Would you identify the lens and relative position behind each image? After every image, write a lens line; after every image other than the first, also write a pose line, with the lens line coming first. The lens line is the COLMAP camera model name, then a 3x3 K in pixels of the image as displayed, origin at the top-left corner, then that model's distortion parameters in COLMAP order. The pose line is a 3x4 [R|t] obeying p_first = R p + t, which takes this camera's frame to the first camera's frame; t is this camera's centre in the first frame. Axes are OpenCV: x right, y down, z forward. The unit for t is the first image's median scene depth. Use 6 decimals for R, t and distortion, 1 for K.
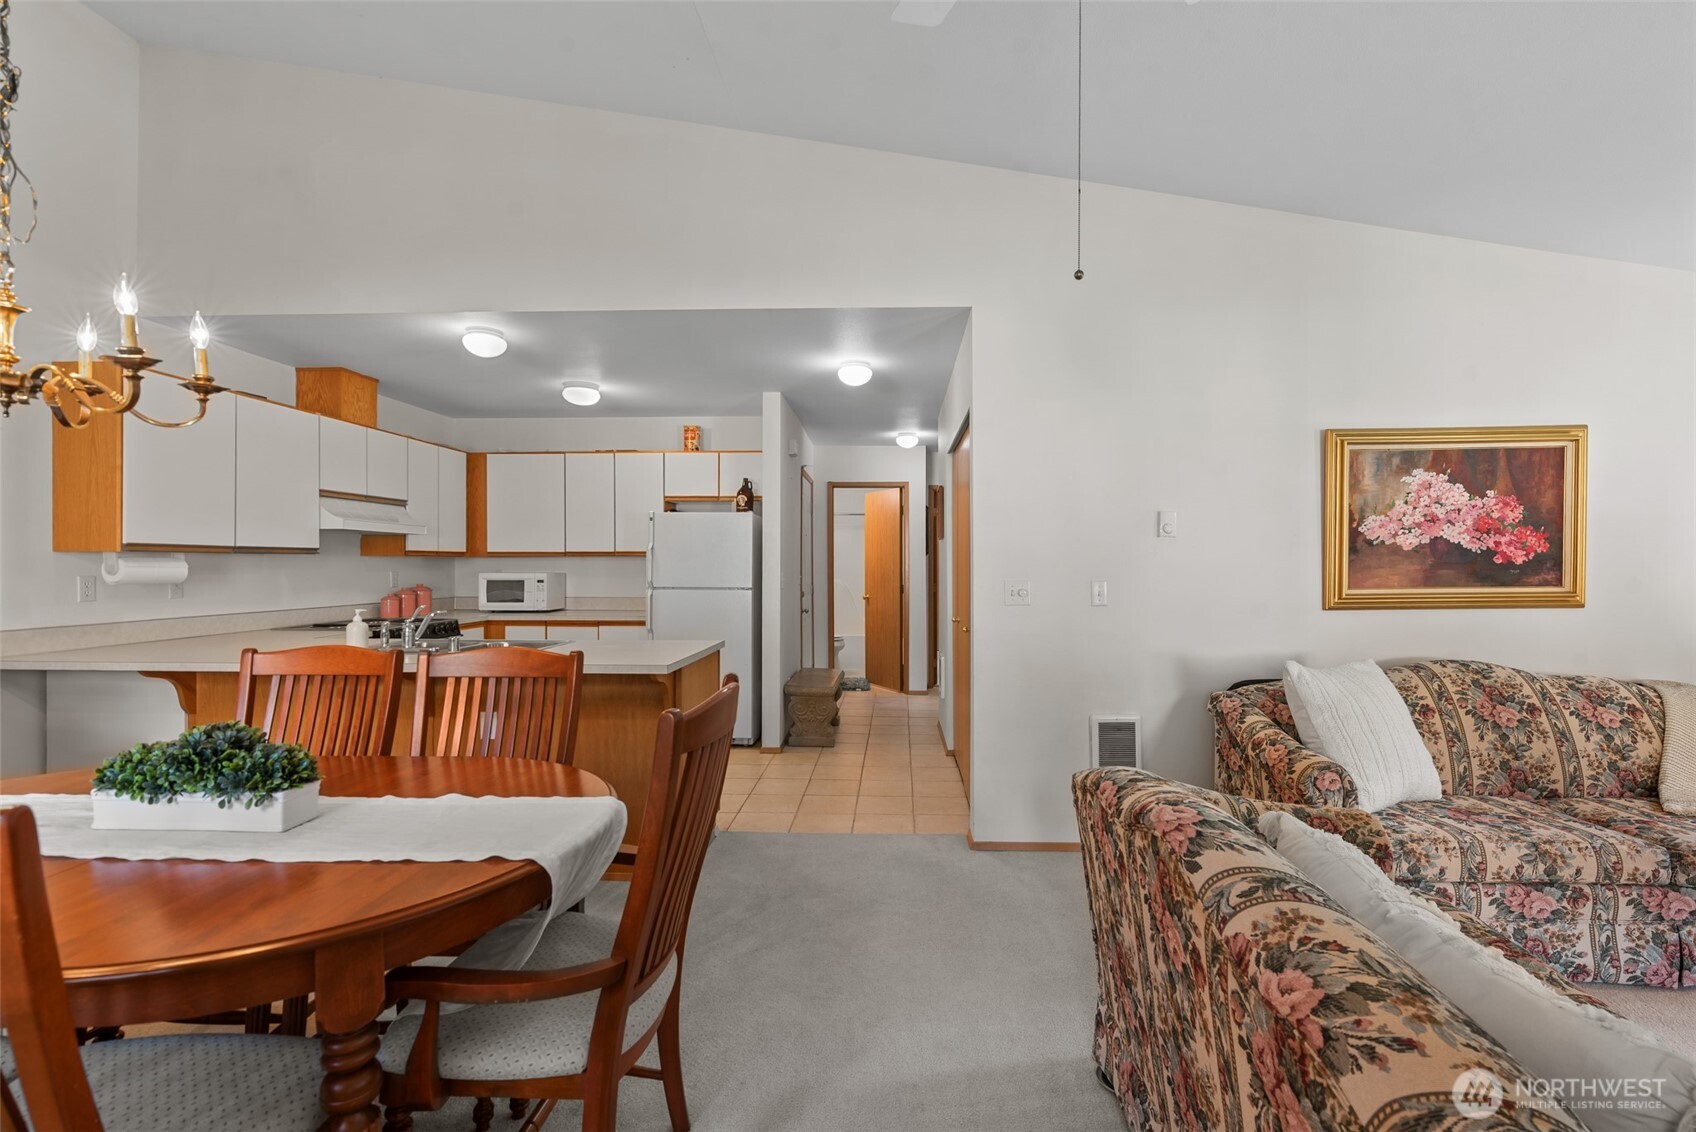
lens RADIAL K [[751.9, 0, 857.0], [0, 751.9, 570.5], [0, 0, 1]] dist [0.002540, -0.000892]
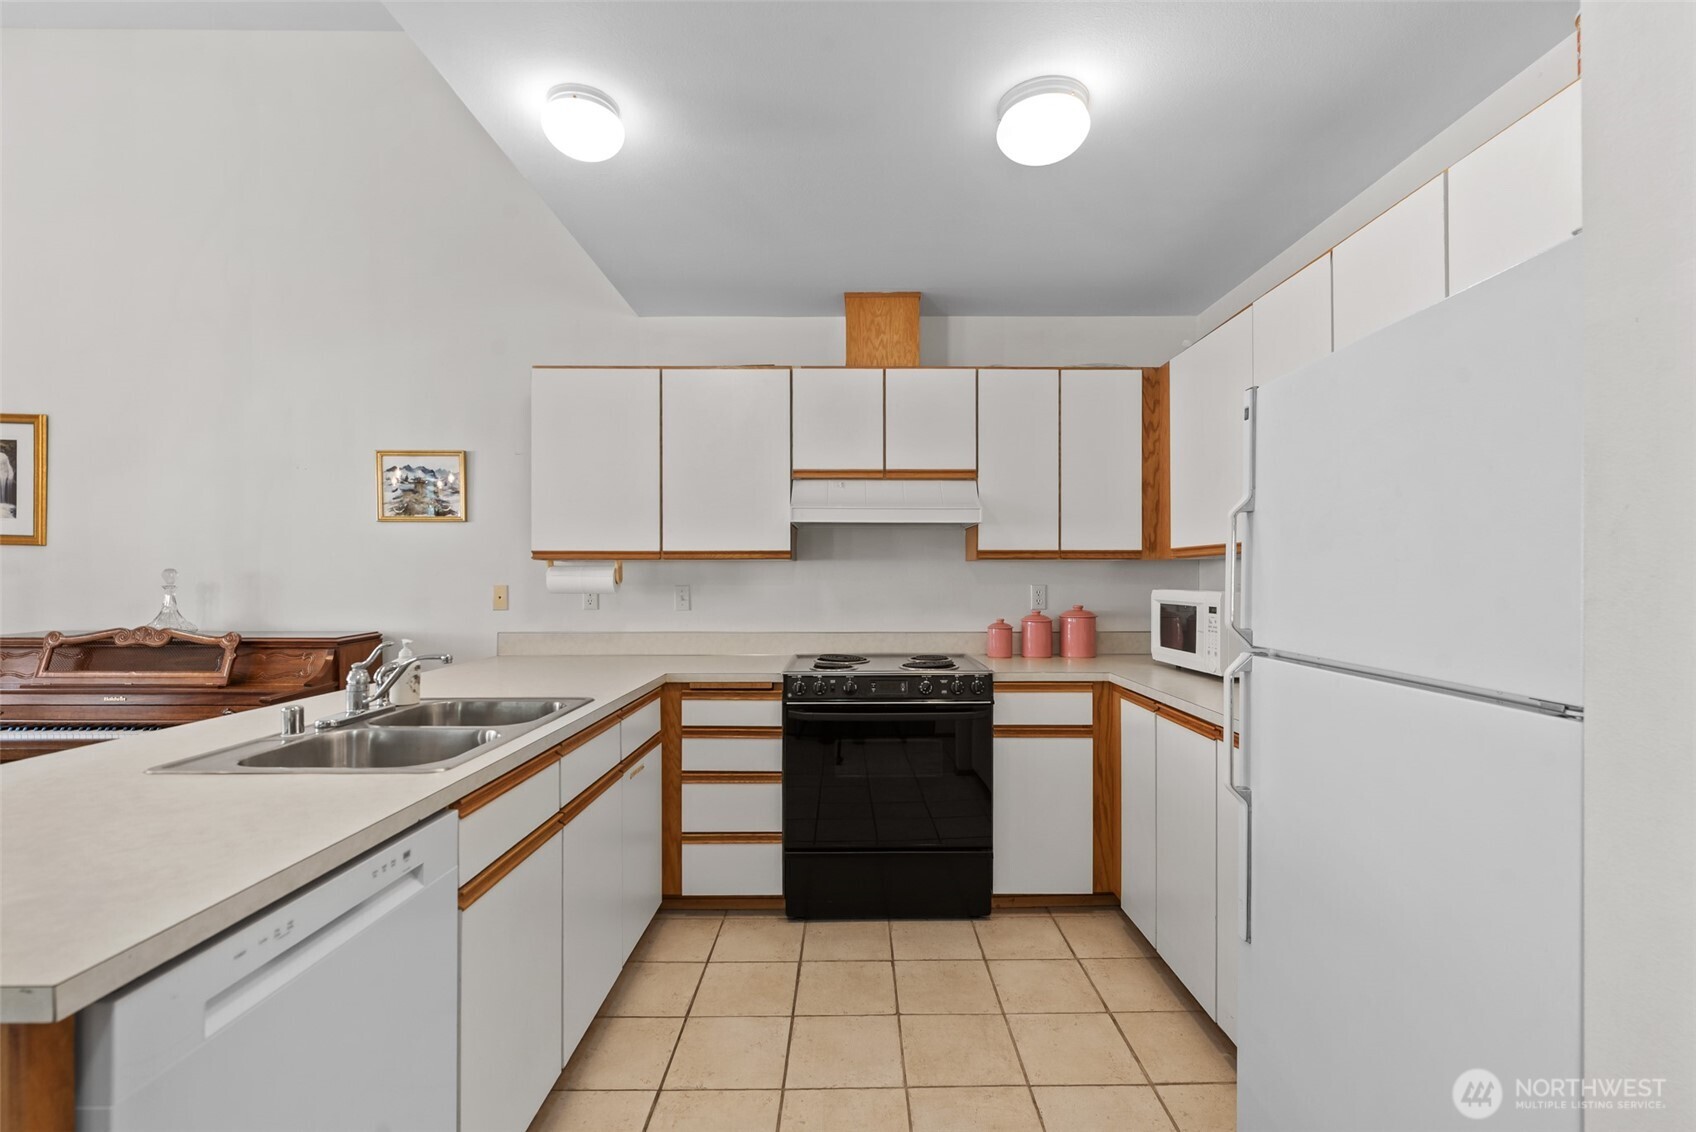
lens RADIAL K [[746.2, 0, 864.8], [0, 746.2, 574.3], [0, 0, 1]] dist [-0.001521, -0.000483]
pose [[0.059194, -0.004252, -0.998237, 0.013818], [-0.008151, 0.999956, -0.004742, -0.005202], [0.998213, 0.008418, 0.059157, 1.337684]]
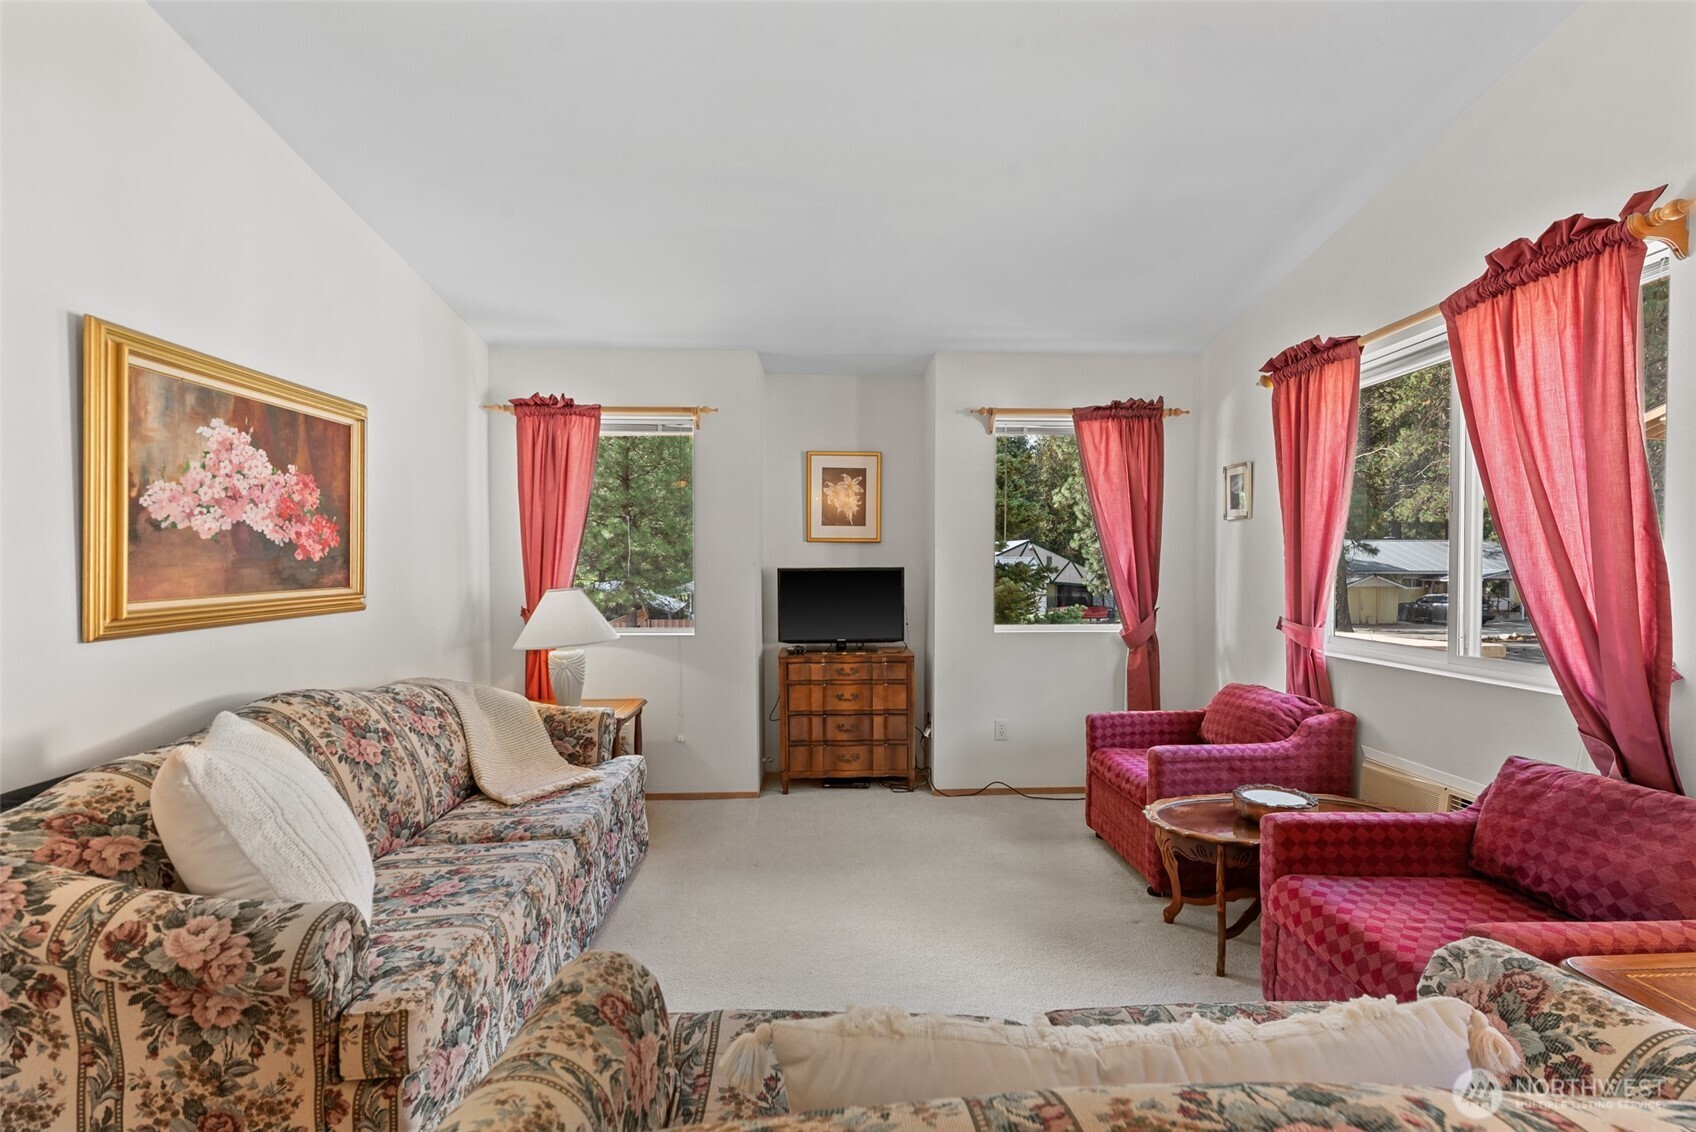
lens RADIAL K [[750.5, 0, 866.6], [0, 750.5, 577.3], [0, 0, 1]] dist [0.000832, 0.000001]
pose [[-0.094481, -0.016215, 0.995395, 0.021020], [0.007952, 0.999823, 0.017042, 0.000004], [-0.995495, 0.009526, -0.094336, 0.488249]]
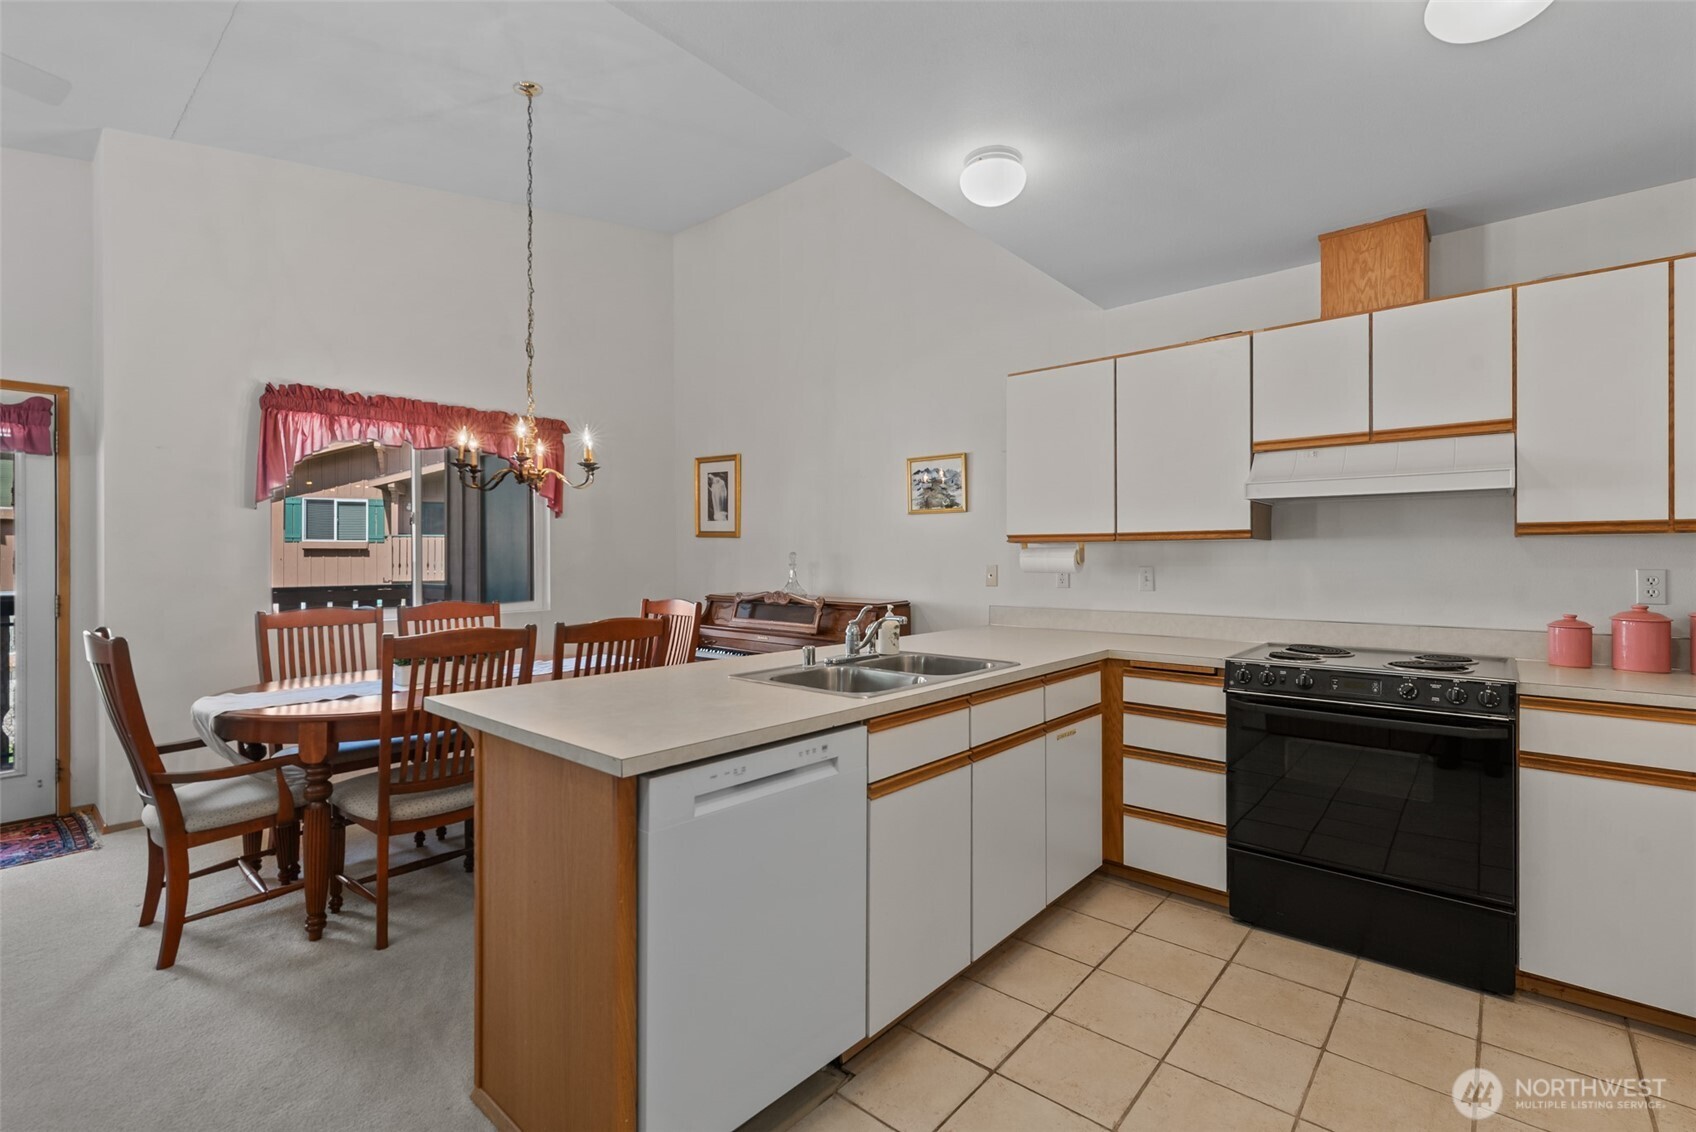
lens RADIAL K [[758.7, 0, 872.2], [0, 758.7, 556.1], [0, 0, 1]] dist [0.000931, -0.000023]
pose [[-0.606414, -0.002157, -0.795146, 0.046570], [-0.007084, 0.999971, 0.002690, -0.006916], [0.795117, 0.007264, -0.606412, 1.486230]]
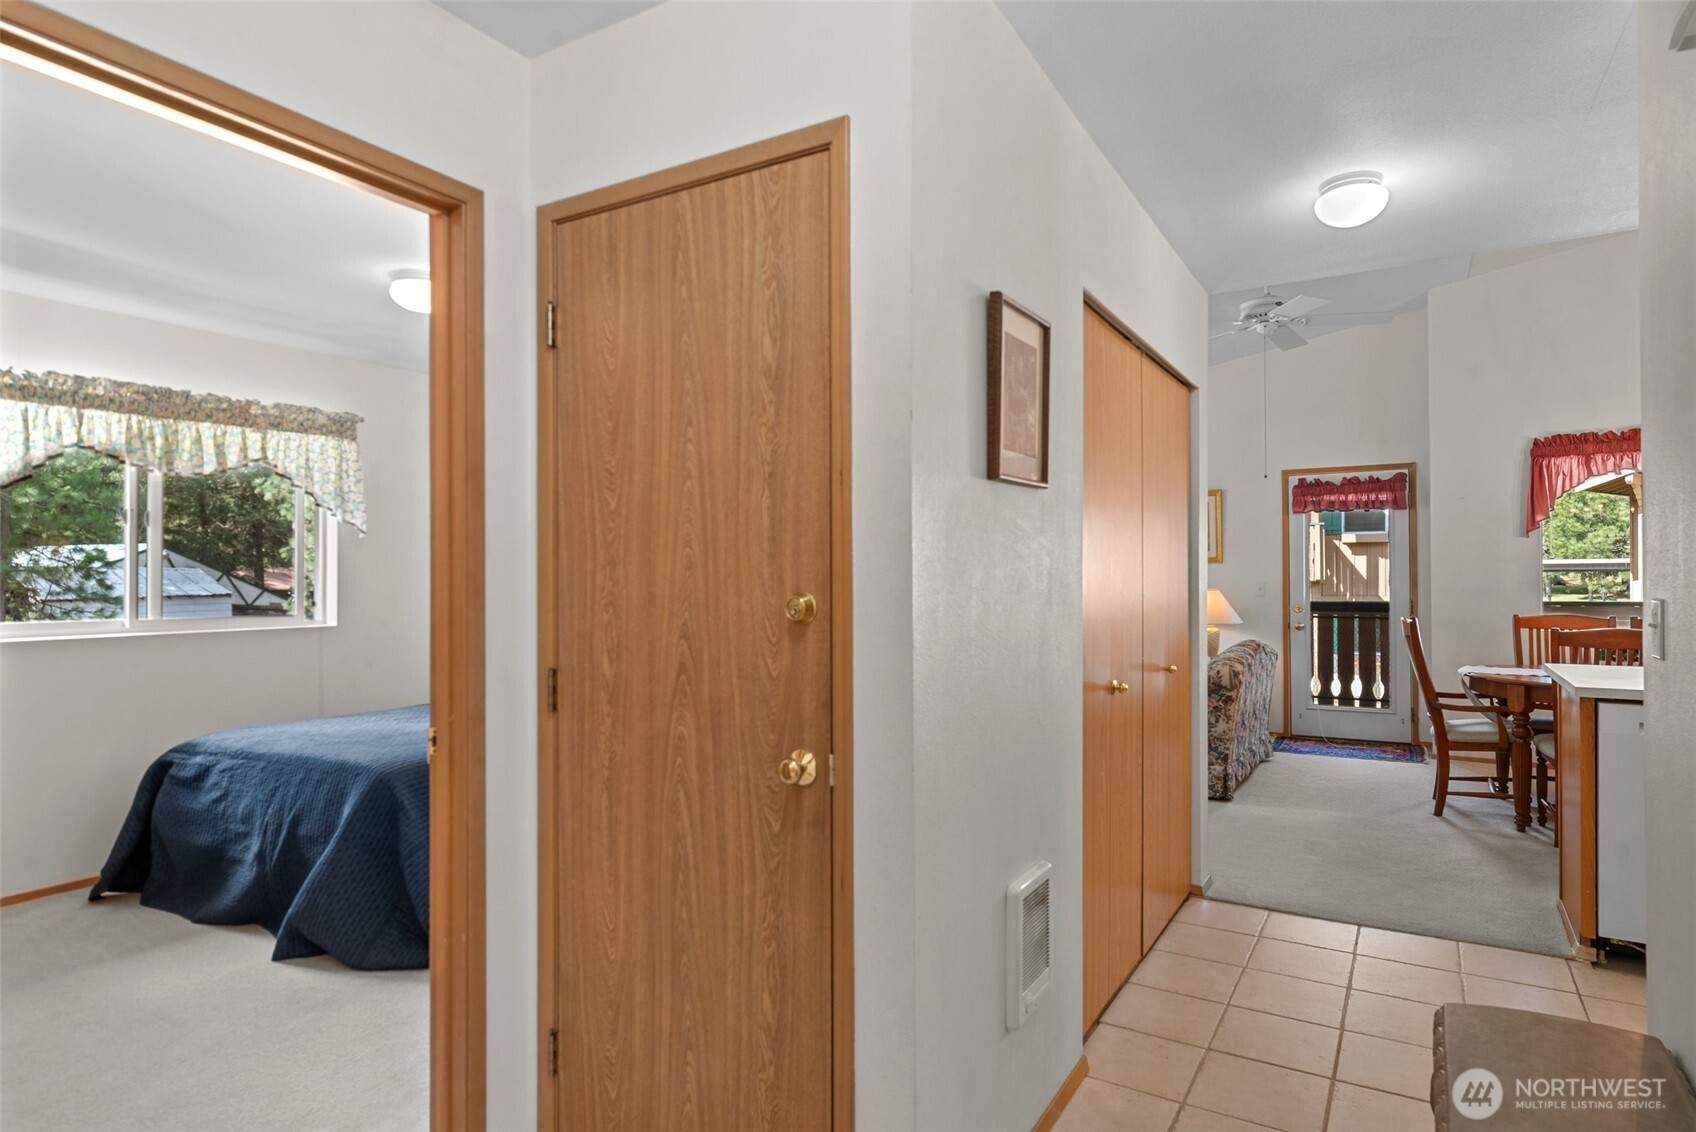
lens RADIAL K [[937.0, 0, 852.2], [0, 937.0, 575.7], [0, 0, 1]] dist [-0.001684, -0.001260]
pose [[-0.881138, 0.005688, 0.472825, -0.002398], [0.010080, 0.999926, 0.006755, -0.019364], [-0.472752, 0.010718, -0.881130, 2.276004]]
